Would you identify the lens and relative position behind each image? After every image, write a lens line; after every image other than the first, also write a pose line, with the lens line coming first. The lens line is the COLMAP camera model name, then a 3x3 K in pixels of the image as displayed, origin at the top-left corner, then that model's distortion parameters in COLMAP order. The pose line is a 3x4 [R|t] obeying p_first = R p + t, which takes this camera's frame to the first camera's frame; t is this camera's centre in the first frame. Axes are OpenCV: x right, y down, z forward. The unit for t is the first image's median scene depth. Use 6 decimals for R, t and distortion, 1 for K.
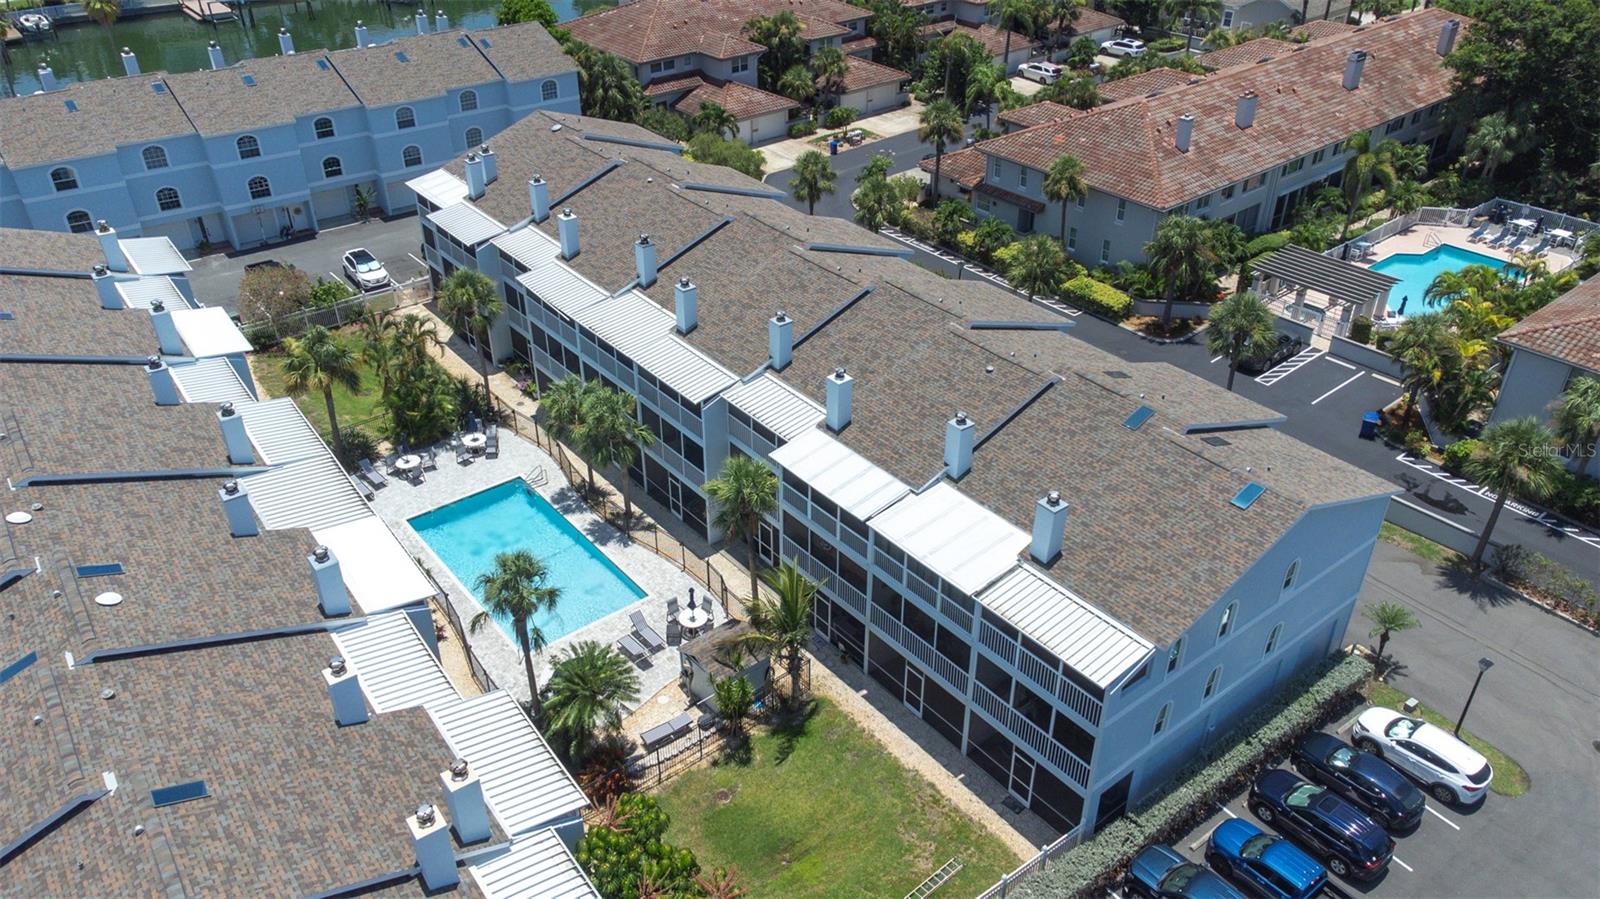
lens RADIAL K [[1175.6, 0, 800.0], [0, 1175.6, 449.5], [0, 0, 1]] dist [0.061955, 0.004182]
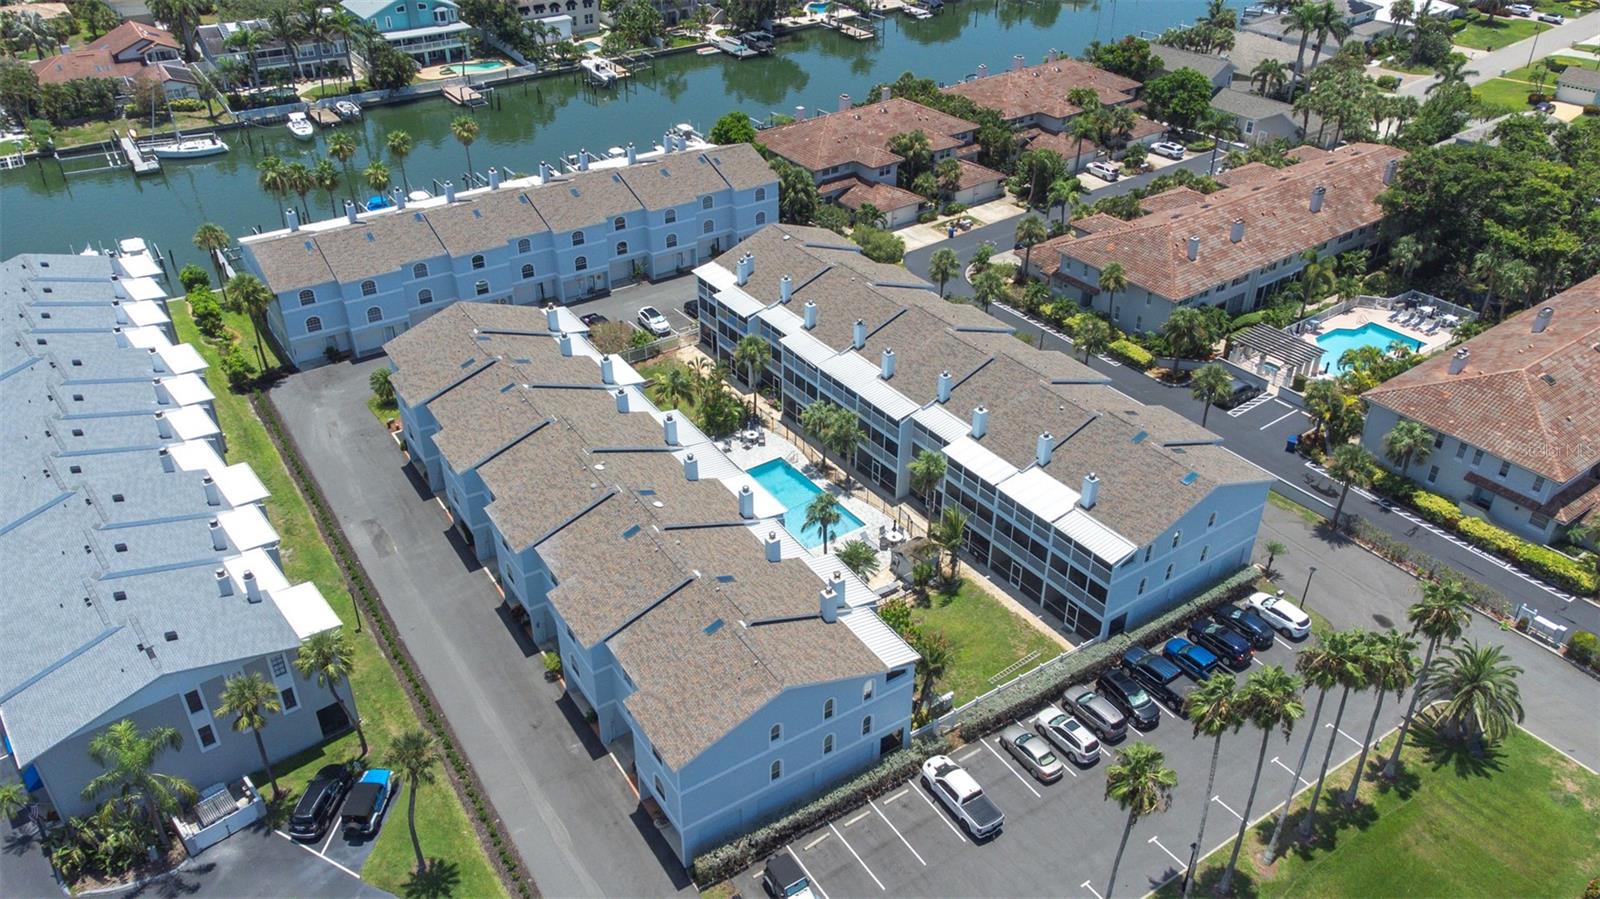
lens RADIAL K [[1175.6, 0, 800.0], [0, 1175.6, 449.5], [0, 0, 1]] dist [0.061955, 0.004182]
pose [[0.998313, 0.034103, -0.046985, -0.128059], [-0.033802, 0.999403, 0.007194, -0.001369], [0.047203, -0.005593, 0.998870, -0.696974]]
